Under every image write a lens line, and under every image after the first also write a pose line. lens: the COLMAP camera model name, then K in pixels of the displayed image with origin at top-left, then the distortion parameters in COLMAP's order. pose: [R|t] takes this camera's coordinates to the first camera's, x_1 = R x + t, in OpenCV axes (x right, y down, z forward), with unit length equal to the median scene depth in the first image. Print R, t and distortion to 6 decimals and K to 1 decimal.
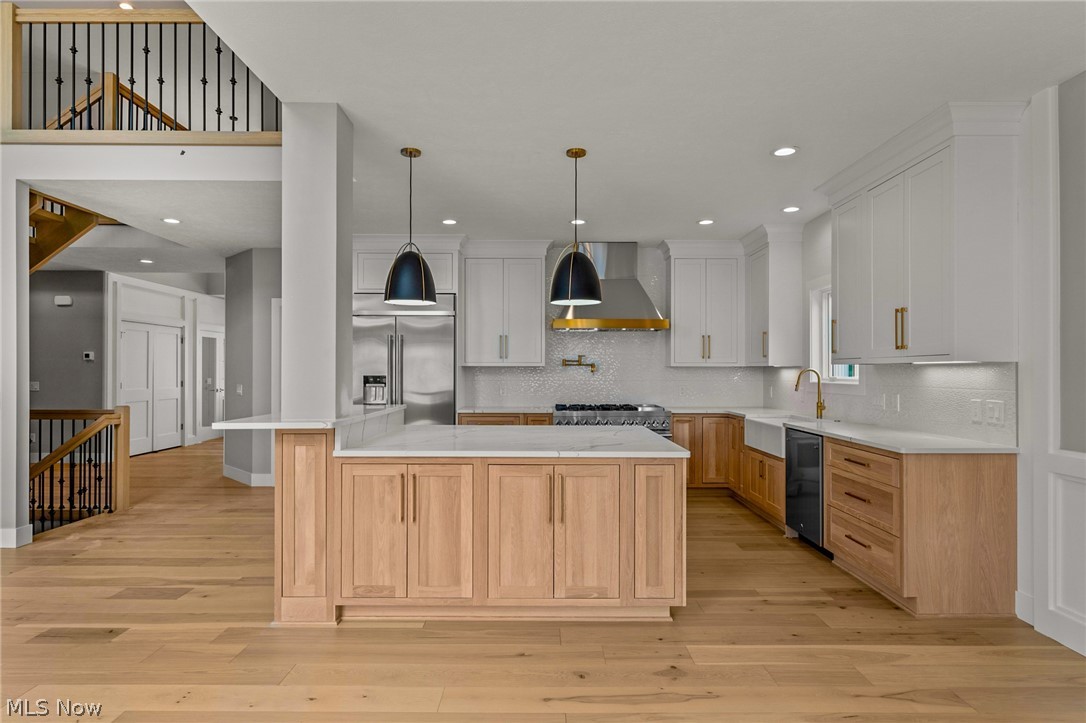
lens RADIAL K [[602.5, 0, 541.5], [0, 602.5, 370.1], [0, 0, 1]] dist [0.002491, 0.001468]
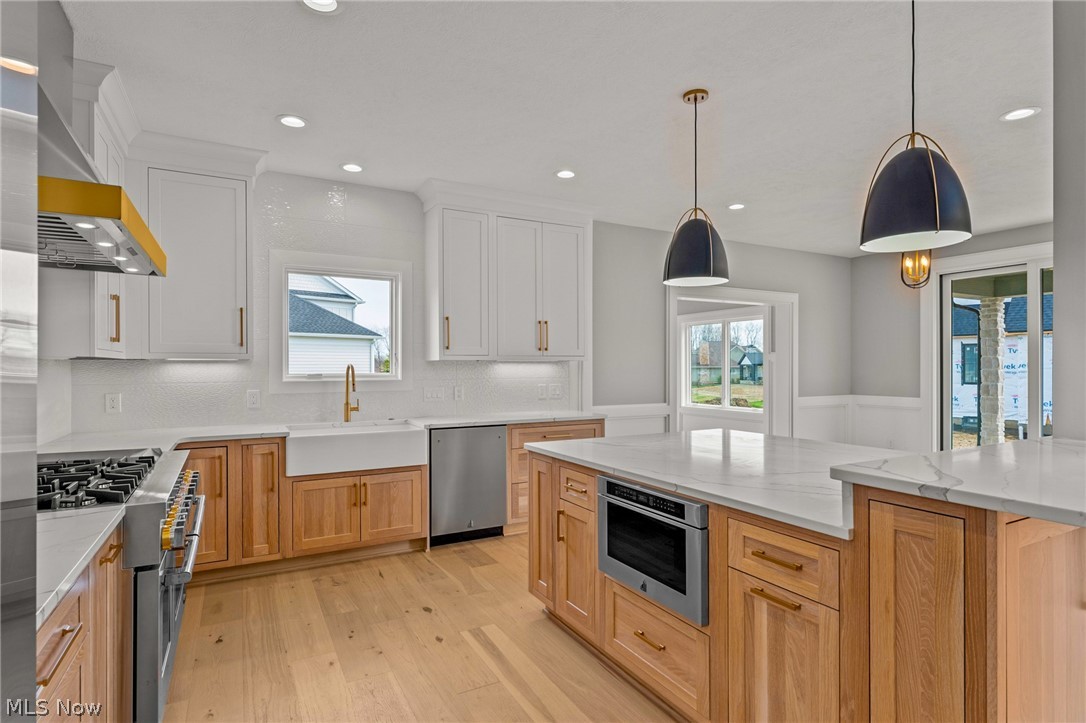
lens RADIAL K [[558.2, 0, 540.8], [0, 558.2, 365.9], [0, 0, 1]] dist [0.002980, -0.000068]
pose [[-0.473350, 0.000658, 0.880874, -0.508564], [0.000683, 1.000000, -0.000380, 0.000904], [-0.880874, 0.000421, -0.473350, 1.548143]]
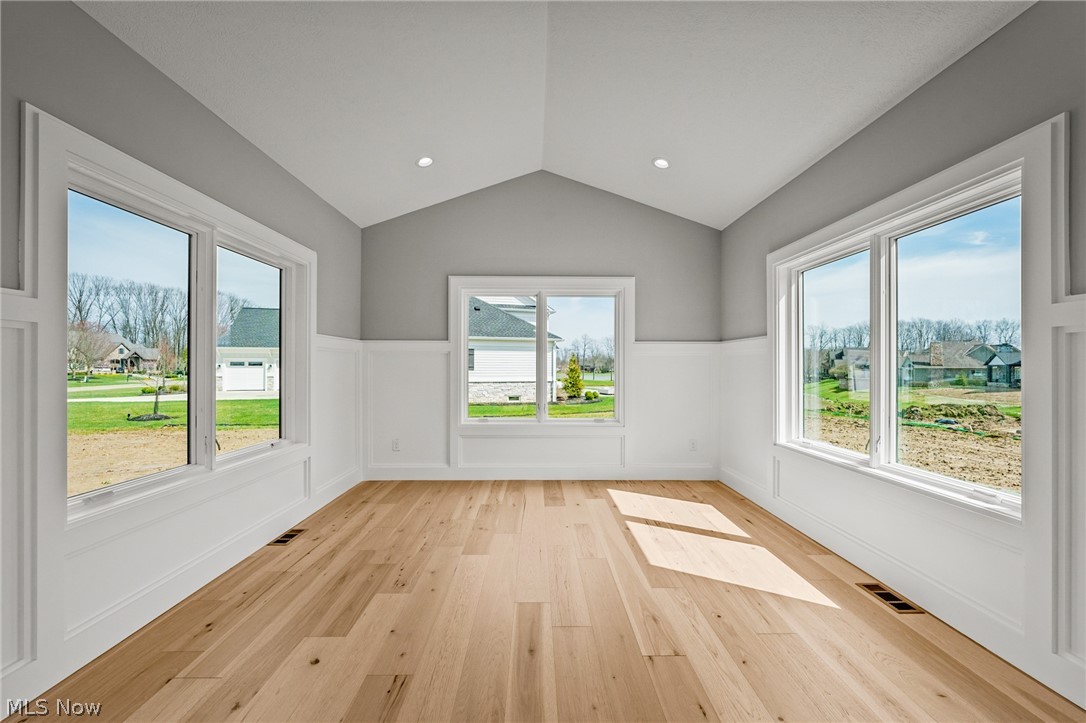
lens RADIAL K [[416.6, 0, 543.5], [0, 416.6, 364.9], [0, 0, 1]] dist [0.001039, 0.000260]
pose [[-0.016865, 0.001548, 0.999857, 0.550301], [-0.003740, 0.999992, -0.001611, 0.018848], [-0.999851, -0.003767, -0.016859, 0.286000]]
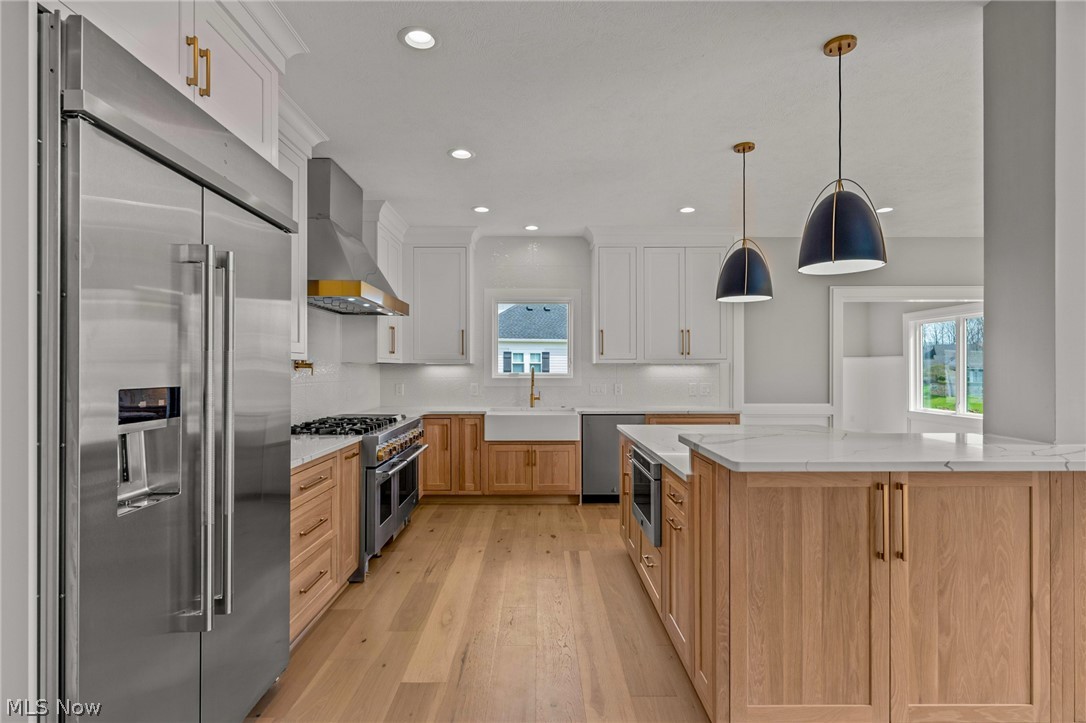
lens RADIAL K [[527.4, 0, 541.3], [0, 527.4, 366.0], [0, 0, 1]] dist [0.000598, -0.000117]
pose [[-0.000144, 0.003418, 0.999994, -0.814291], [0.000285, 0.999994, -0.003418, 0.000816], [-1.000000, 0.000284, -0.000145, 1.340921]]
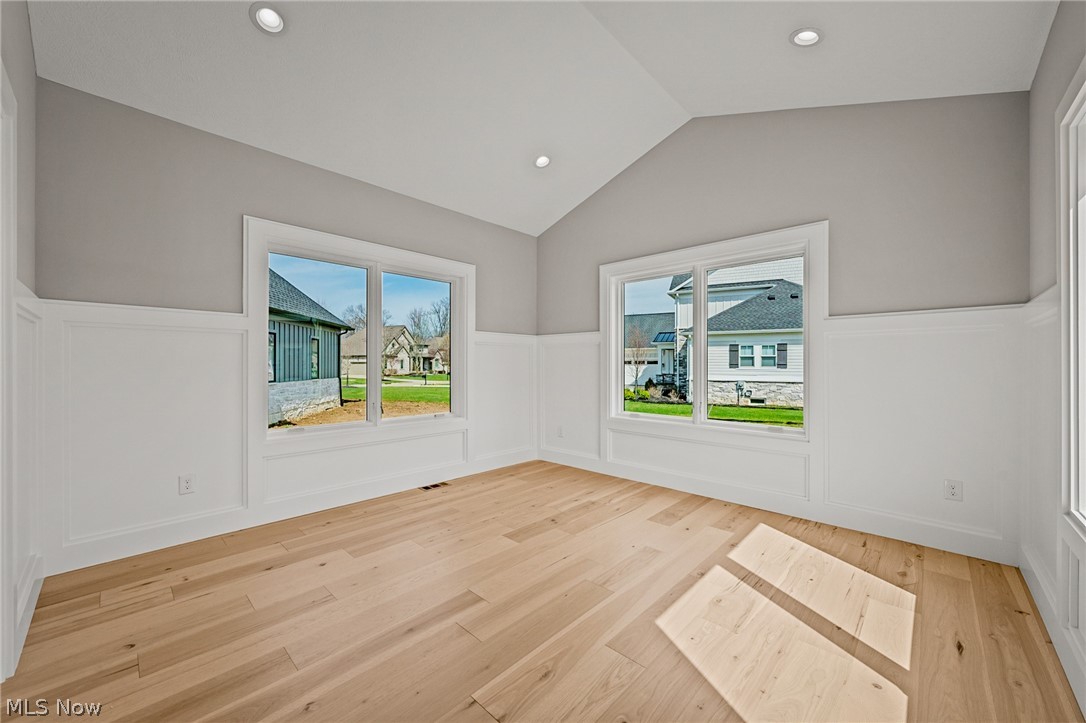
lens RADIAL K [[413.0, 0, 541.7], [0, 413.0, 363.9], [0, 0, 1]] dist [-0.000889, -0.000042]
pose [[0.689830, 0.001003, 0.723971, 0.797685], [-0.001924, 0.999998, 0.000448, 0.041274], [-0.723969, -0.001702, 0.689831, -0.158597]]
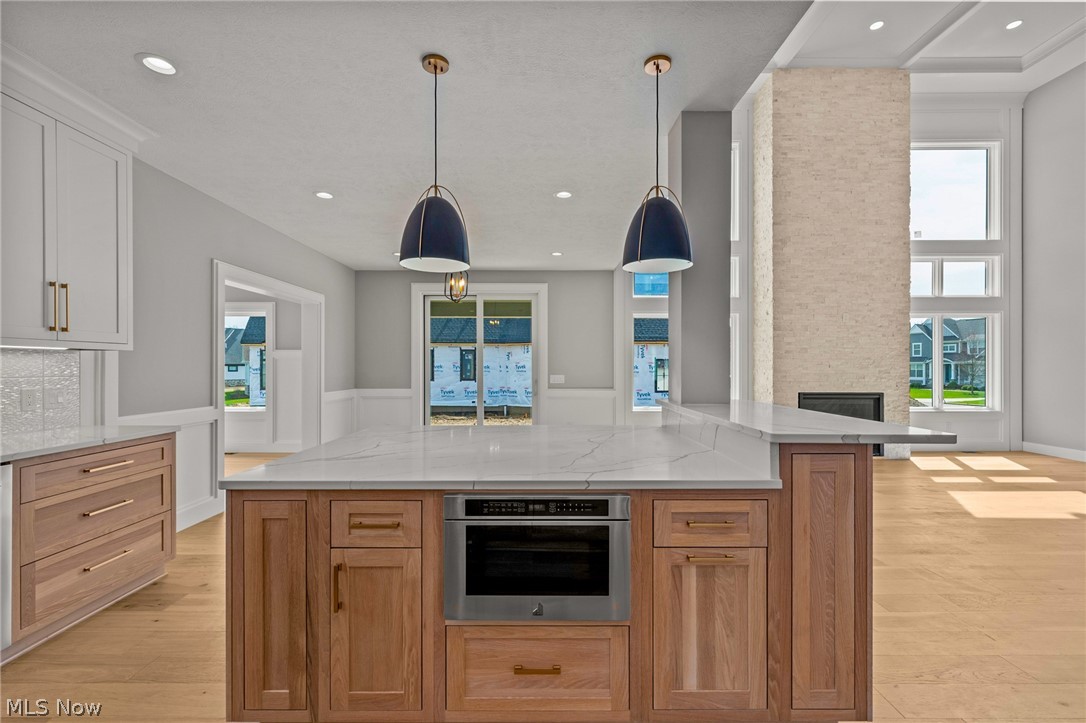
lens RADIAL K [[480.8, 0, 542.2], [0, 480.8, 367.6], [0, 0, 1]] dist [0.000892, 0.000104]
pose [[-0.999987, -0.001796, 0.004691, -0.077725], [-0.001794, 0.999998, 0.000446, 0.013729], [-0.004691, 0.000437, -0.999989, 1.602804]]
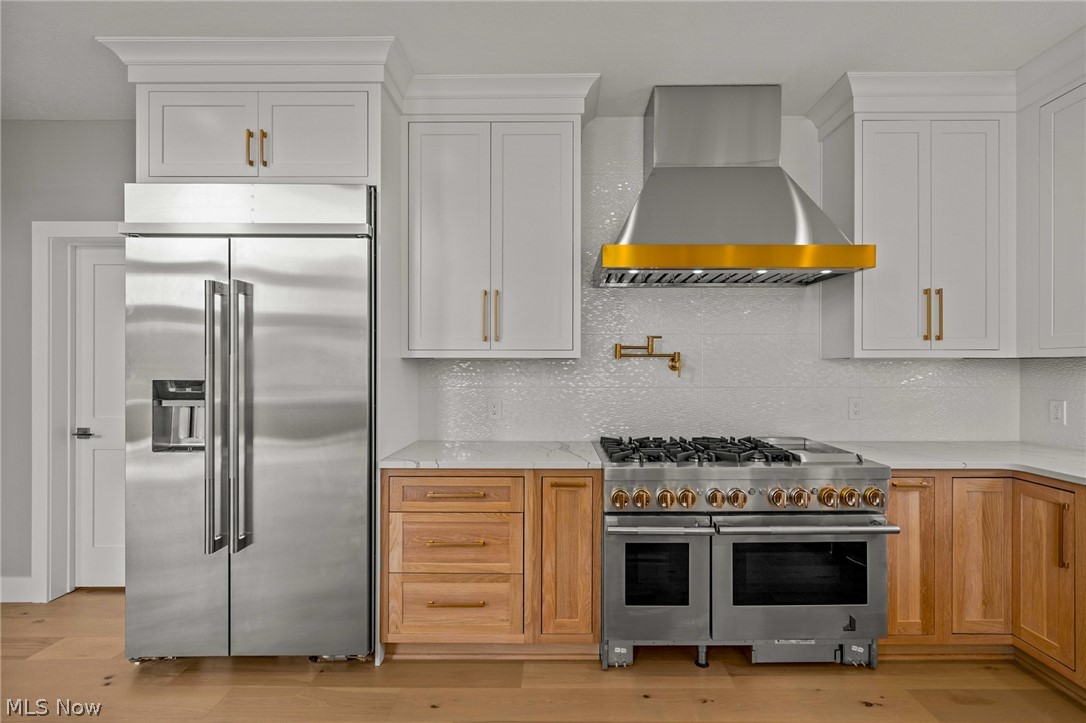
lens RADIAL K [[495.4, 0, 543.0], [0, 495.4, 361.5], [0, 0, 1]] dist [-0.001378, -0.000262]
pose [[0.999959, 0.001724, -0.008914, -0.034801], [-0.001716, 0.999998, 0.000853, -0.007283], [0.008915, -0.000837, 0.999960, 1.062019]]
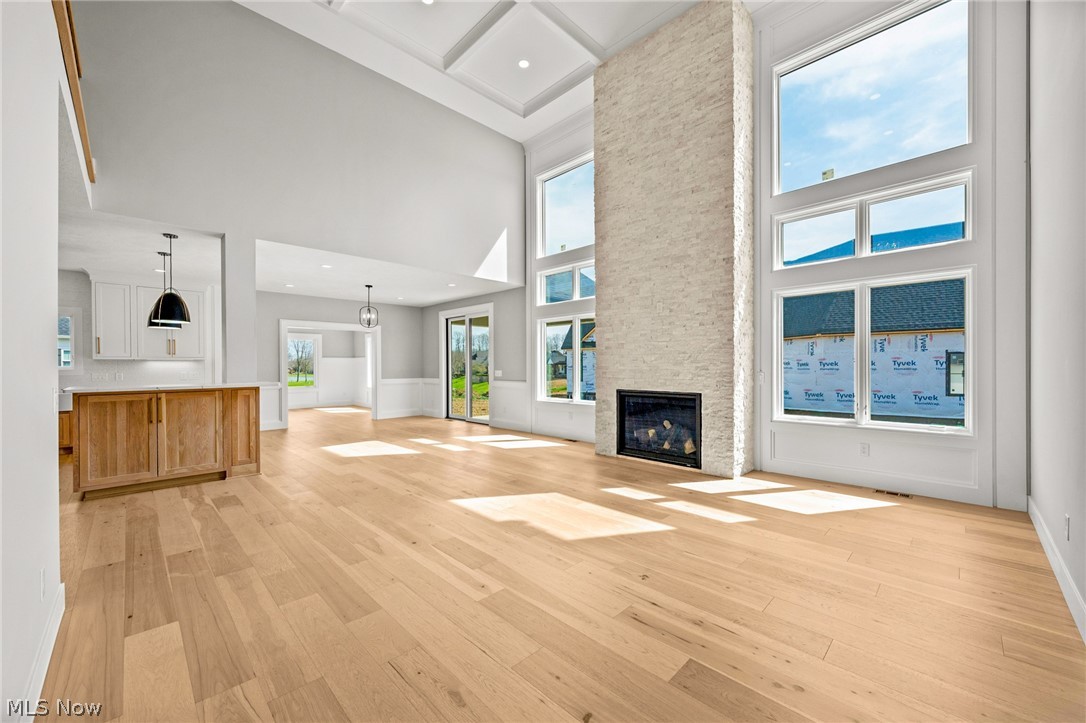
lens RADIAL K [[419.0, 0, 539.4], [0, 419.0, 366.8], [0, 0, 1]] dist [0.000009, -0.000042]
pose [[-0.698060, -0.000428, 0.716039, -1.843553], [0.003236, 0.999988, 0.003753, 0.017560], [-0.716032, 0.004937, -0.698050, 1.090696]]
